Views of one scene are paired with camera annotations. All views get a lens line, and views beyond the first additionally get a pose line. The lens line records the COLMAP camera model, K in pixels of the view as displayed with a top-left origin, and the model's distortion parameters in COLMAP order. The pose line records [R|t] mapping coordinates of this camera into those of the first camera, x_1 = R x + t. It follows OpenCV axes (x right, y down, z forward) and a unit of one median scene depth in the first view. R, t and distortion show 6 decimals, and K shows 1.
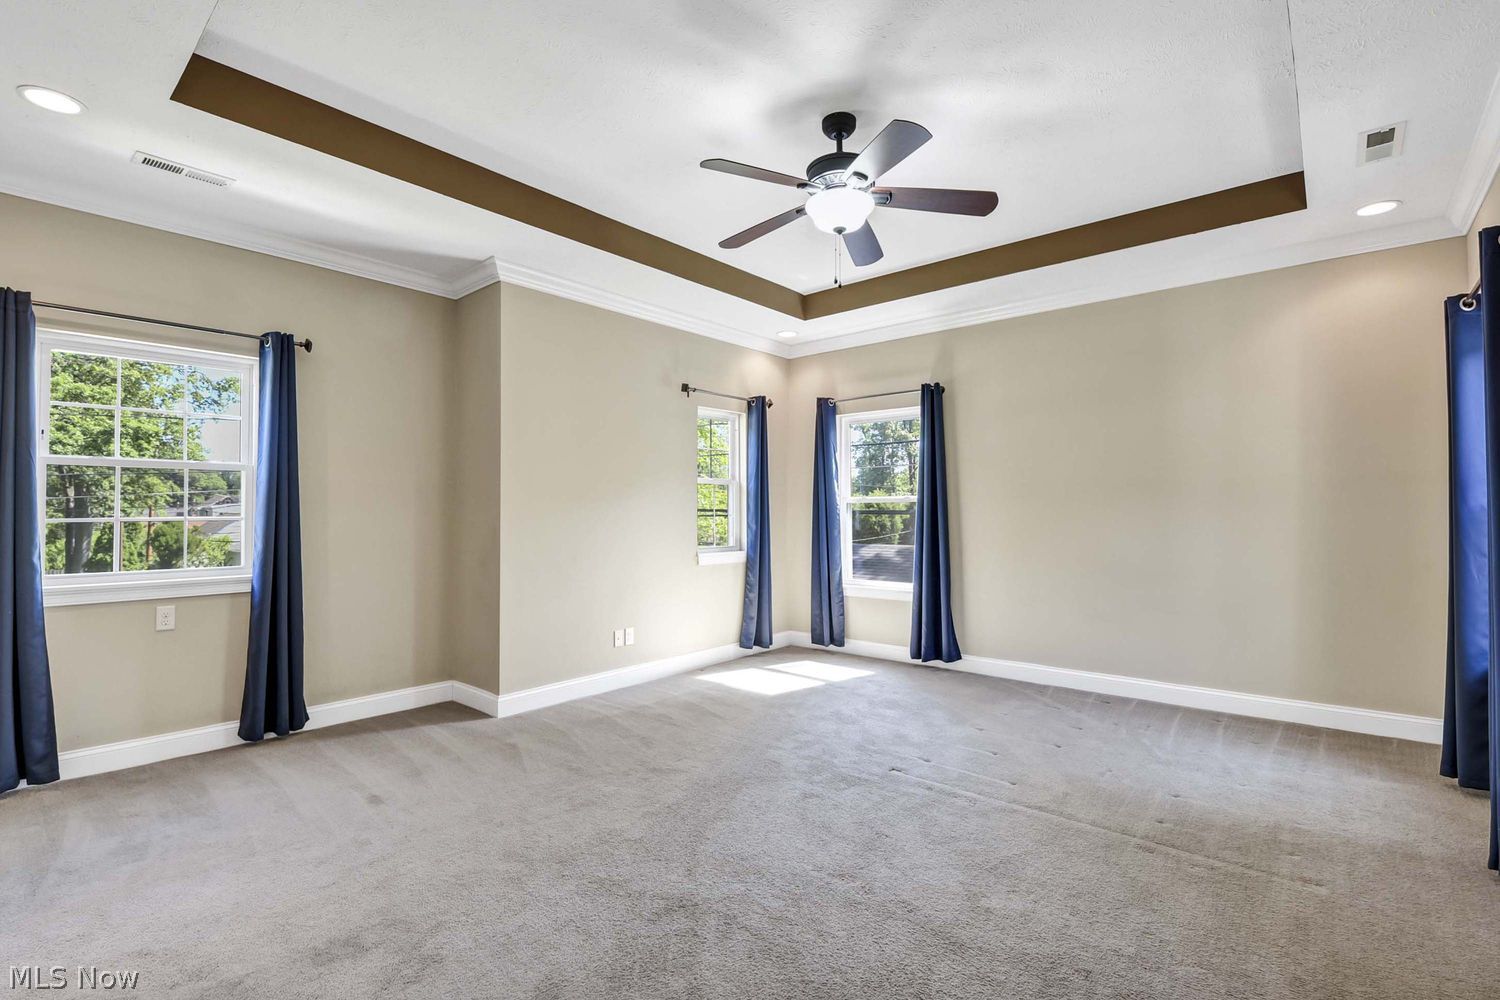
lens RADIAL K [[666.2, 0, 742.5], [0, 666.2, 497.1], [0, 0, 1]] dist [0.000833, -0.010104]
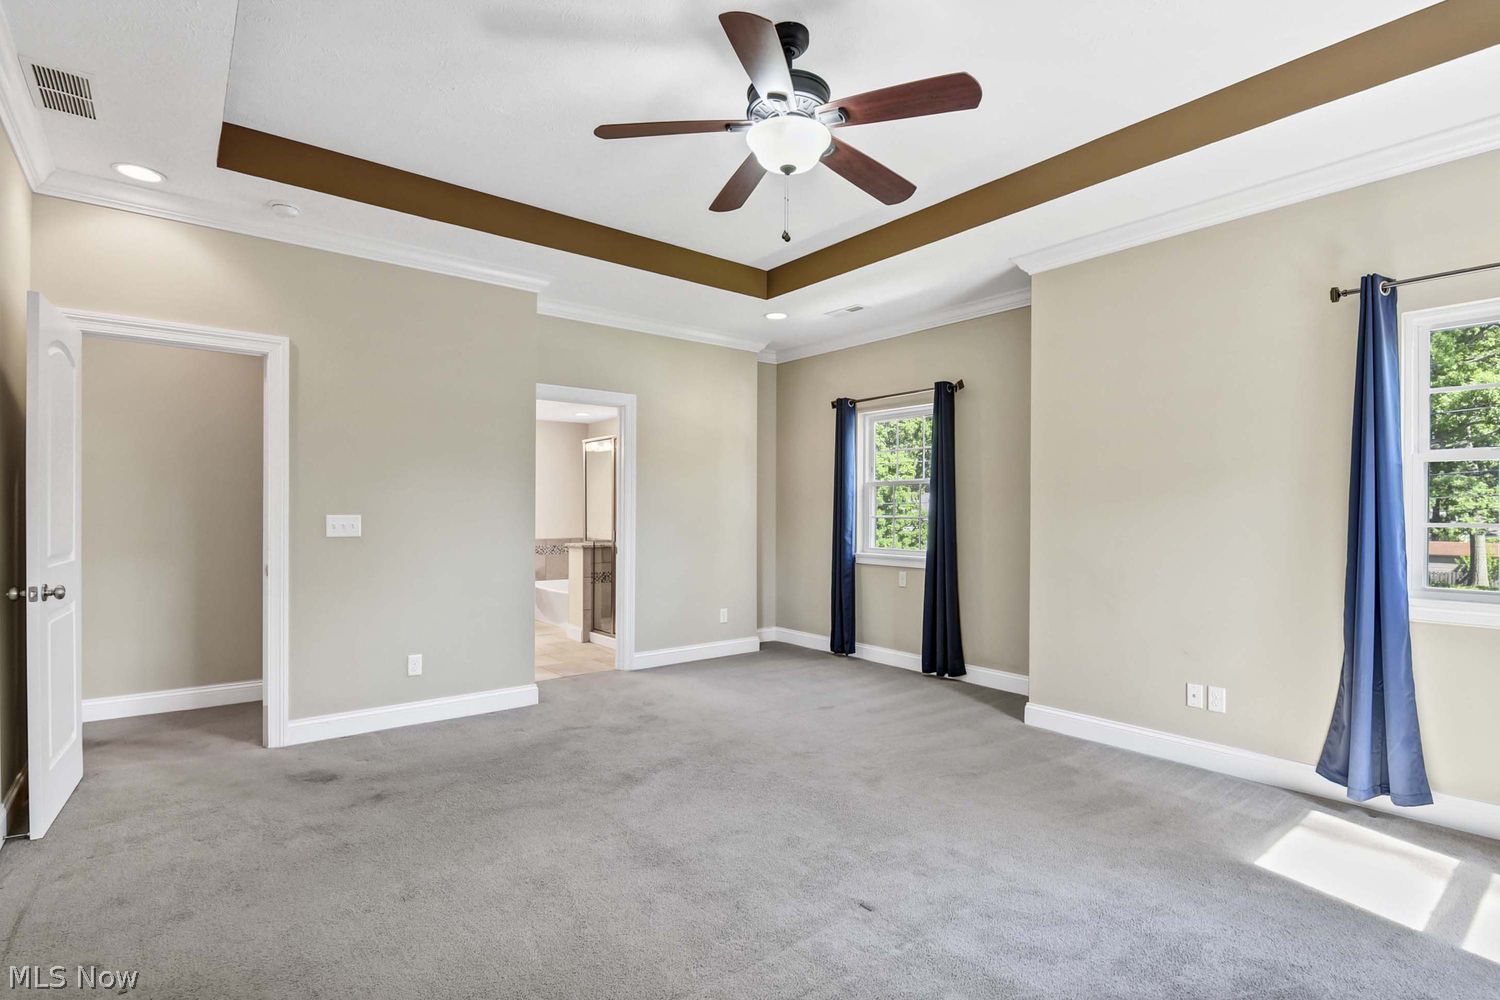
lens RADIAL K [[686.5, 0, 758.8], [0, 686.5, 513.2], [0, 0, 1]] dist [-0.009838, -0.003612]
pose [[-0.141905, 0.005232, -0.989866, 0.810082], [0.018297, 0.999829, 0.002662, 0.012278], [0.989711, -0.017734, -0.141977, 0.889660]]
